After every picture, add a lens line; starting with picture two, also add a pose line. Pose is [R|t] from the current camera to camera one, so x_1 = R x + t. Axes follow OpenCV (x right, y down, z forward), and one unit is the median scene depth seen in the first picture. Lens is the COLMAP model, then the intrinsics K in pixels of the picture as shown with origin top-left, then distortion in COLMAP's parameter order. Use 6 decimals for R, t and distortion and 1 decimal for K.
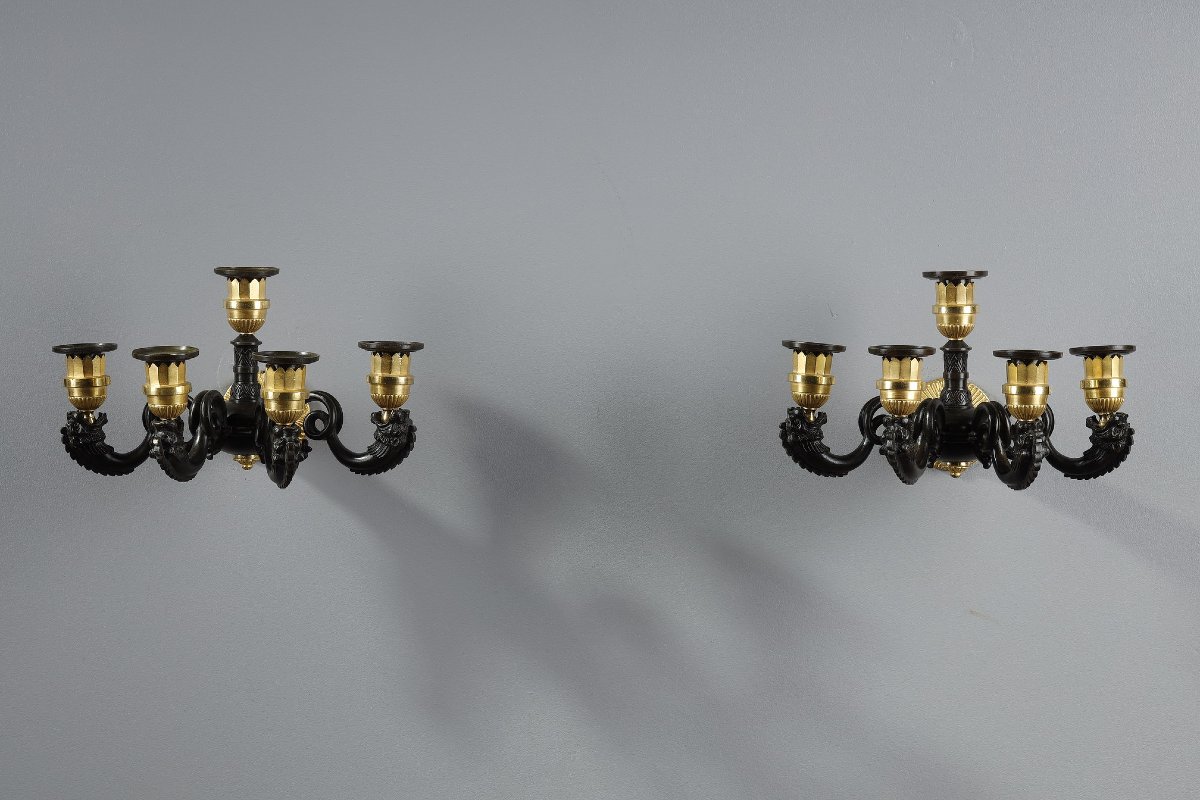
lens RADIAL K [[3729.9, 0, 621.6], [0, 3729.9, 413.3], [0, 0, 1]] dist [0.080938, 0.000000]
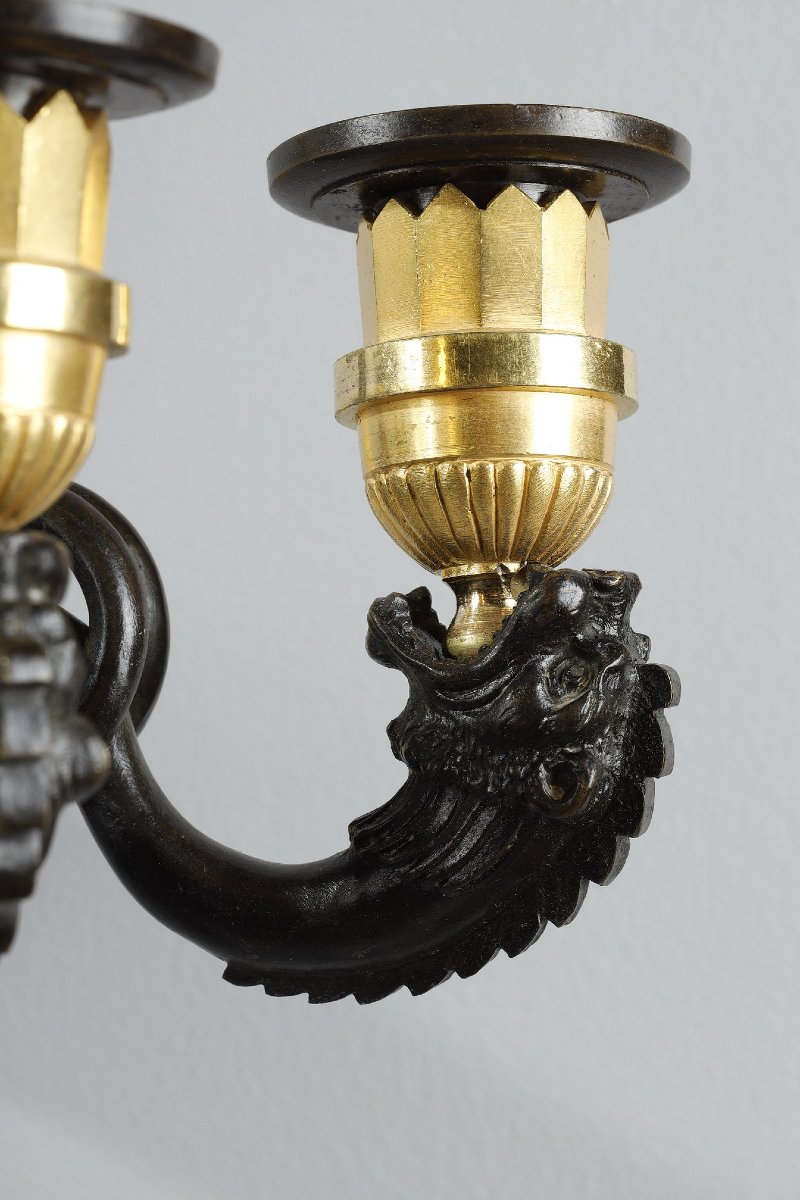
lens RADIAL K [[3729.9, 0, 402.2], [0, 3729.9, 598.7], [0, 0, 1]] dist [0.080938, 0.000000]
pose [[0.987650, 0.026795, 0.154366, 0.102078], [-0.008562, 0.993026, -0.117588, 0.019489], [-0.156440, 0.114814, 0.980991, 0.849889]]
